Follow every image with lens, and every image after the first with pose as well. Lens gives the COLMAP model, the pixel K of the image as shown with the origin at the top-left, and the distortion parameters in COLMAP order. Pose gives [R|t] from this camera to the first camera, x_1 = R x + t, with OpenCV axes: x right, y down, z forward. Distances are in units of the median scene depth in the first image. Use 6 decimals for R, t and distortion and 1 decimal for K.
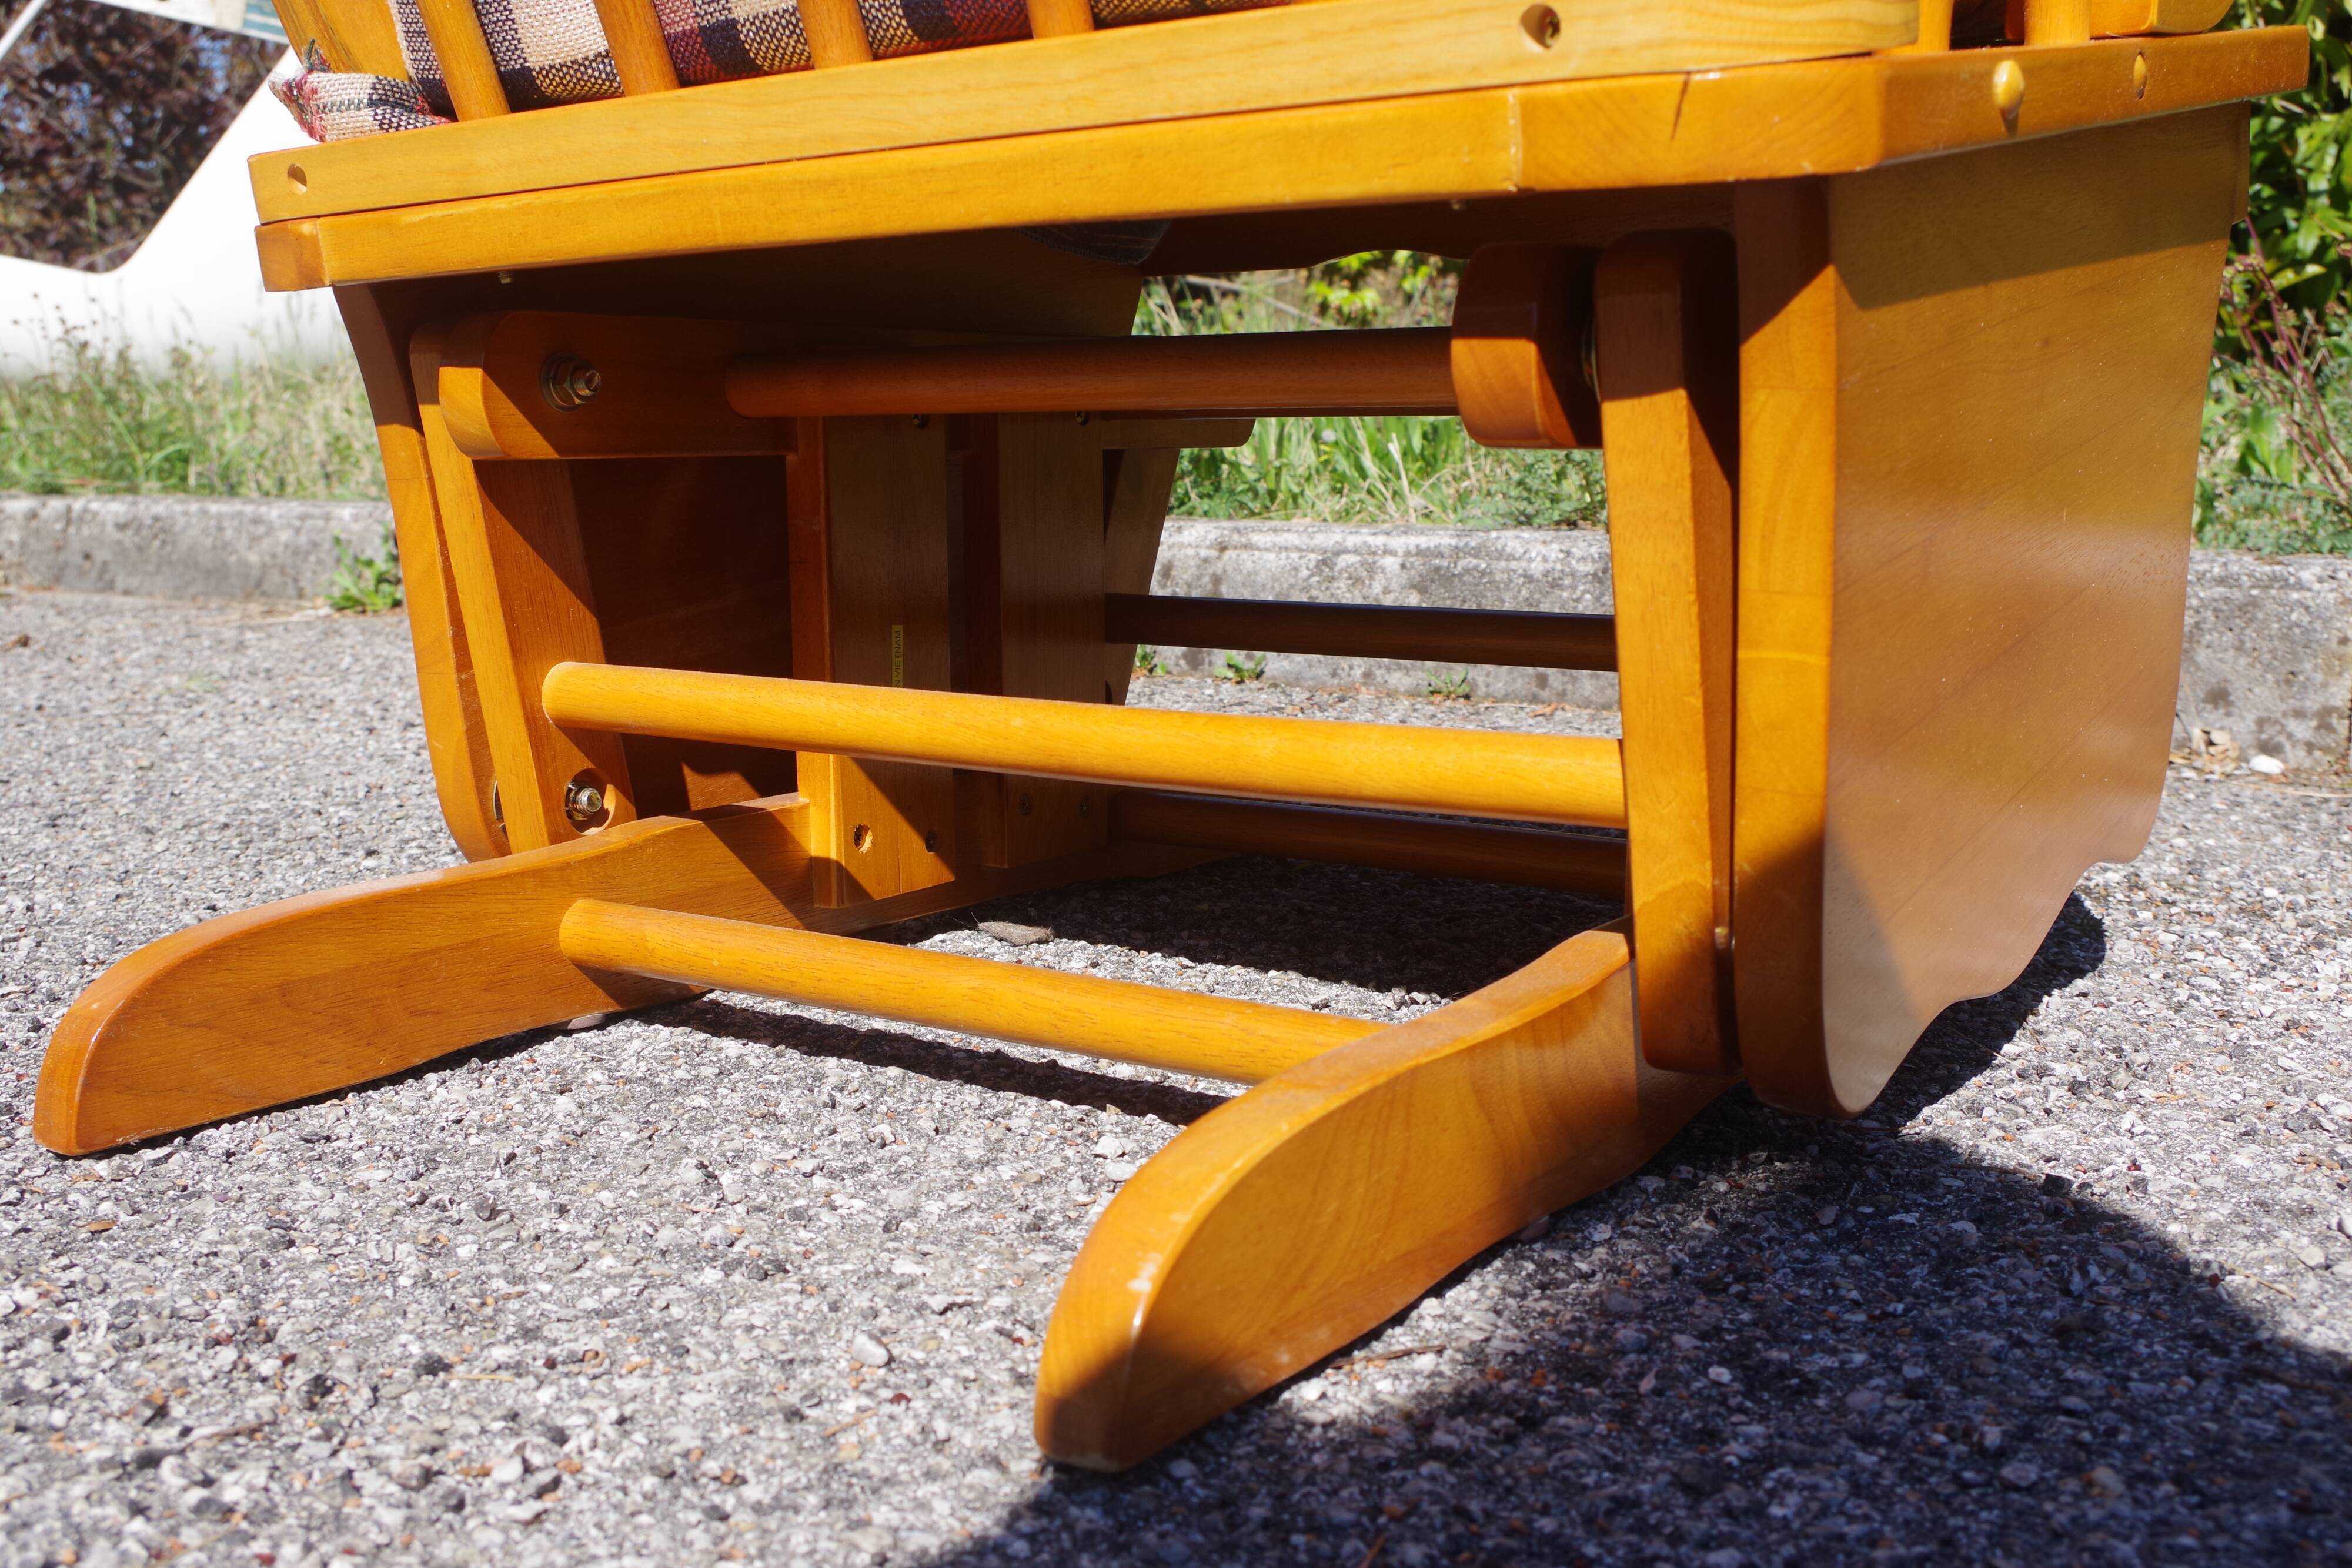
lens RADIAL K [[2344.4, 0, 1172.5], [0, 2344.4, 776.2], [0, 0, 1]] dist [-0.068098, 0.051327]
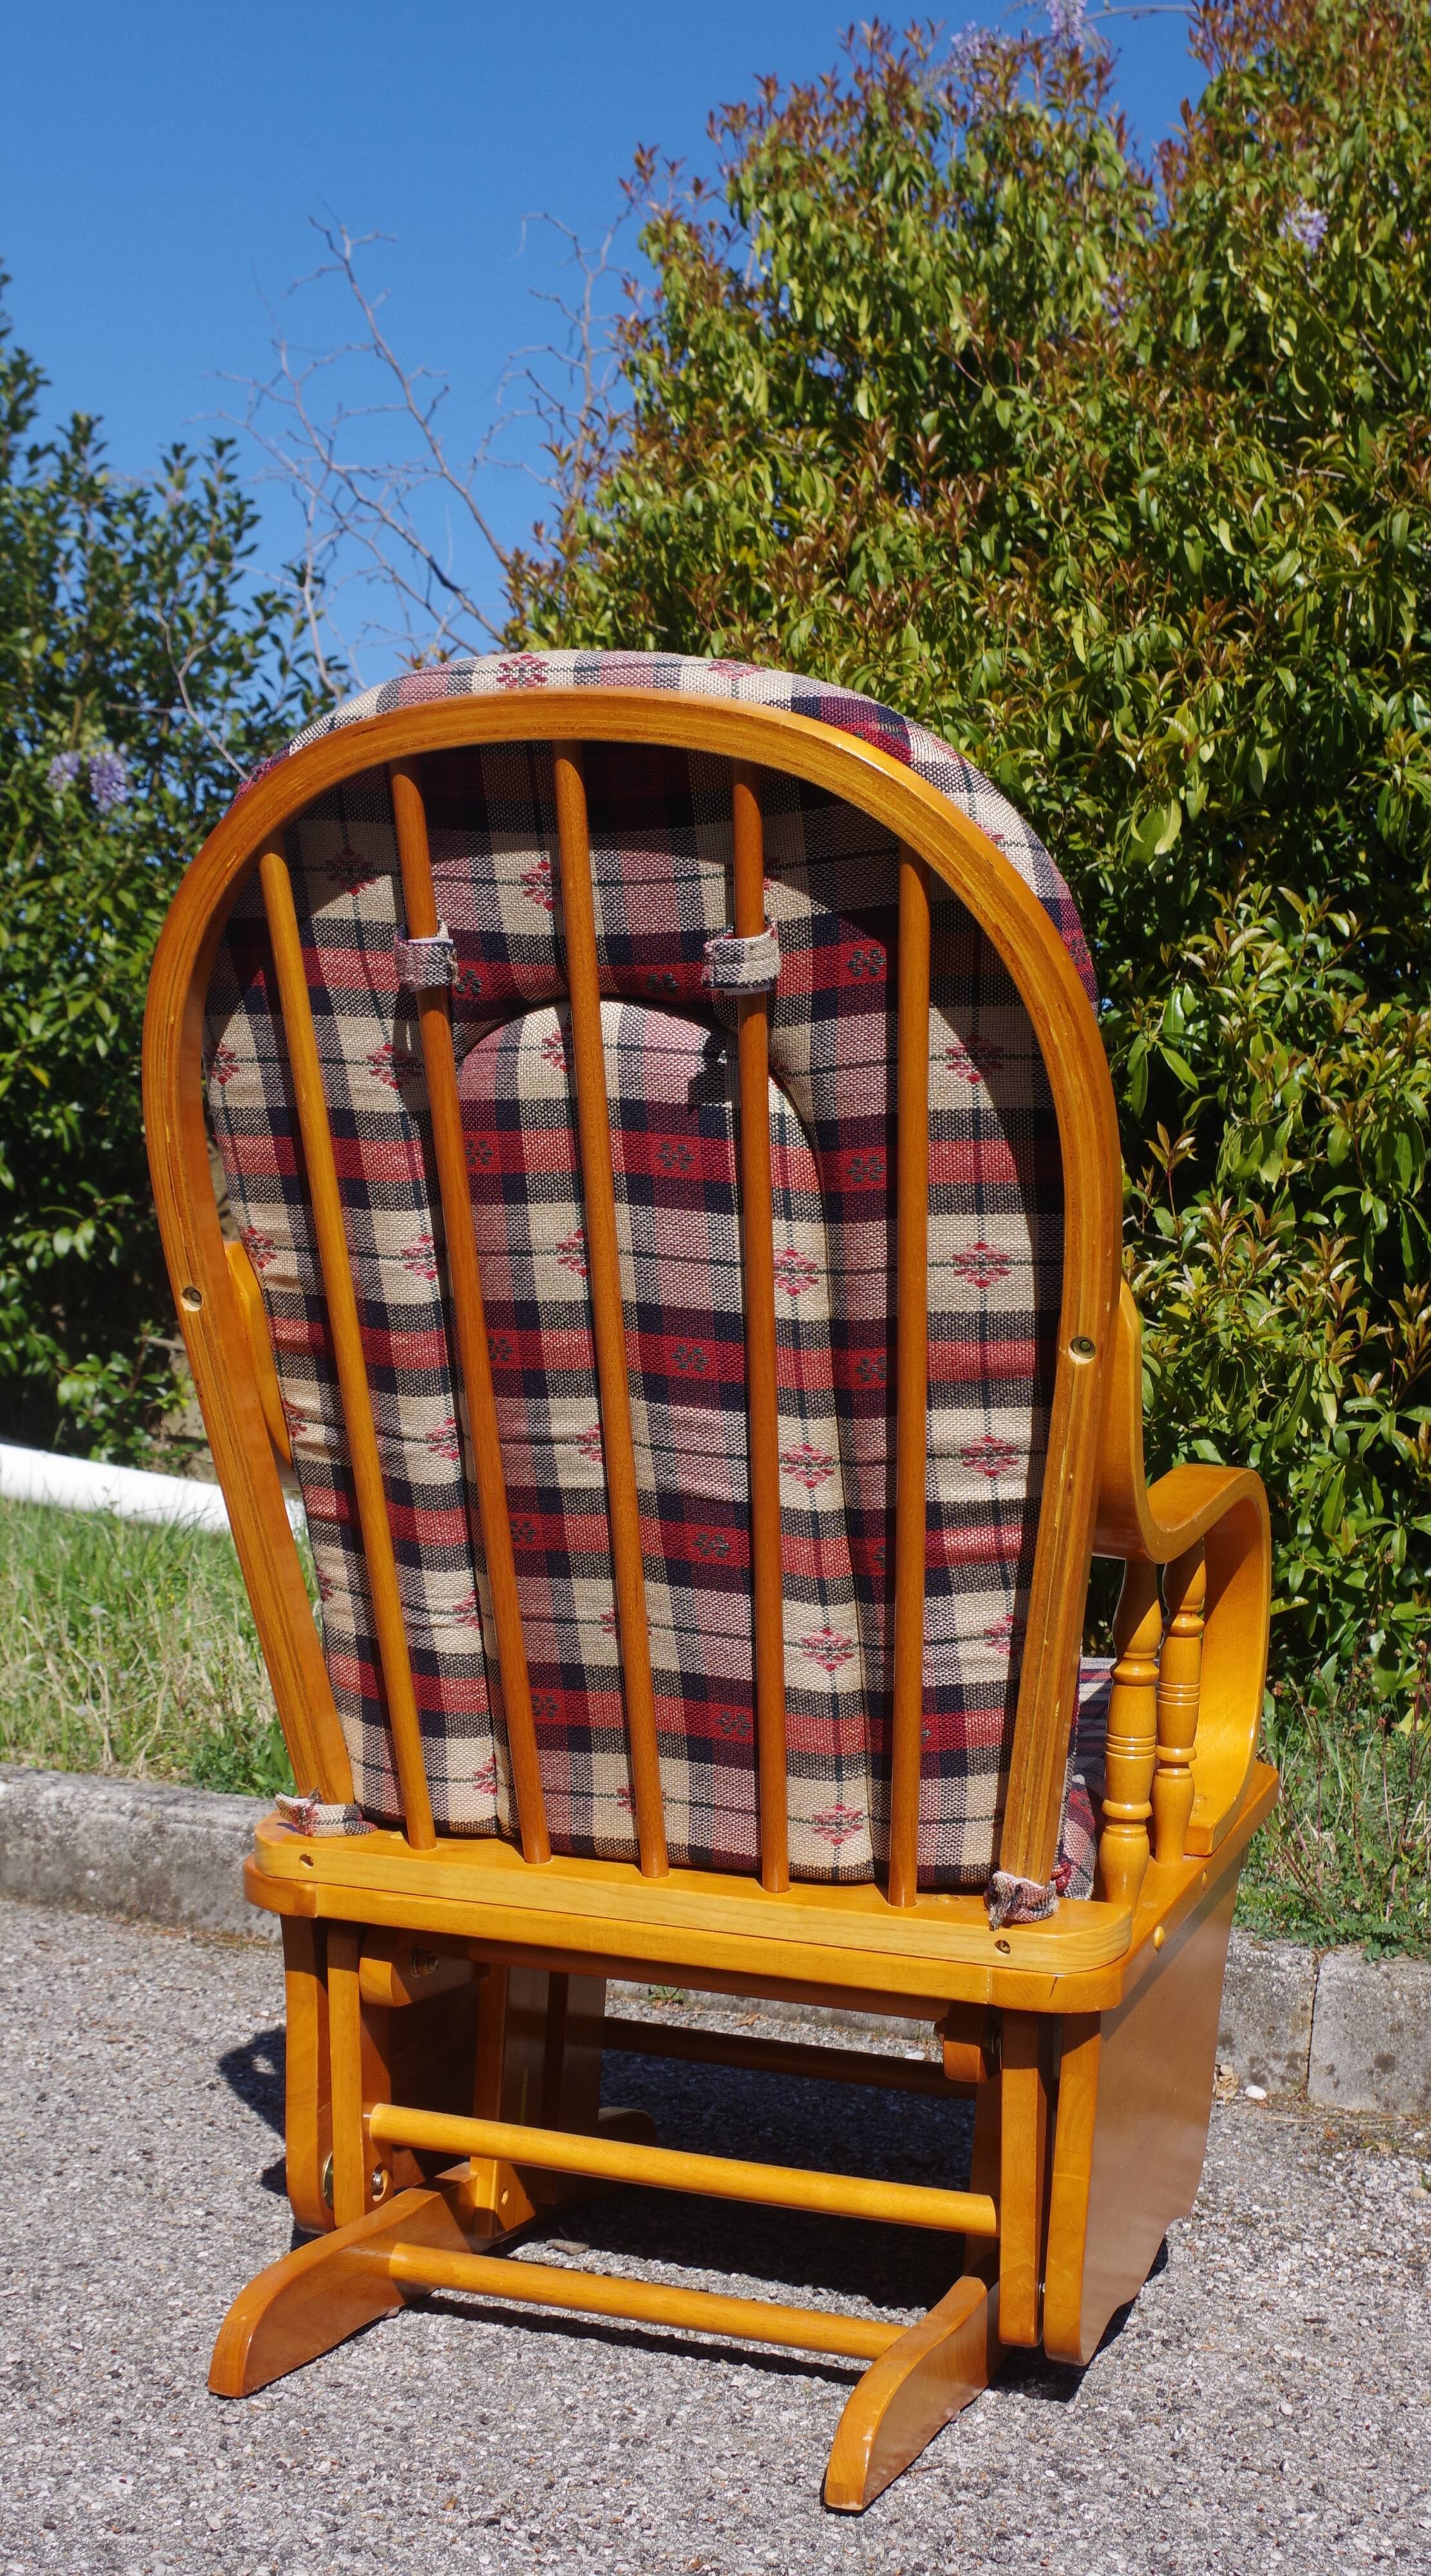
lens RADIAL K [[3020.6, 0, 787.7], [0, 3020.6, 1308.9], [0, 0, 1]] dist [-0.048612, 0.027181]
pose [[0.958705, 0.078918, 0.273234, -0.624708], [-0.030835, 0.983909, -0.175991, -0.247010], [-0.282726, 0.160298, 0.945712, -1.341198]]
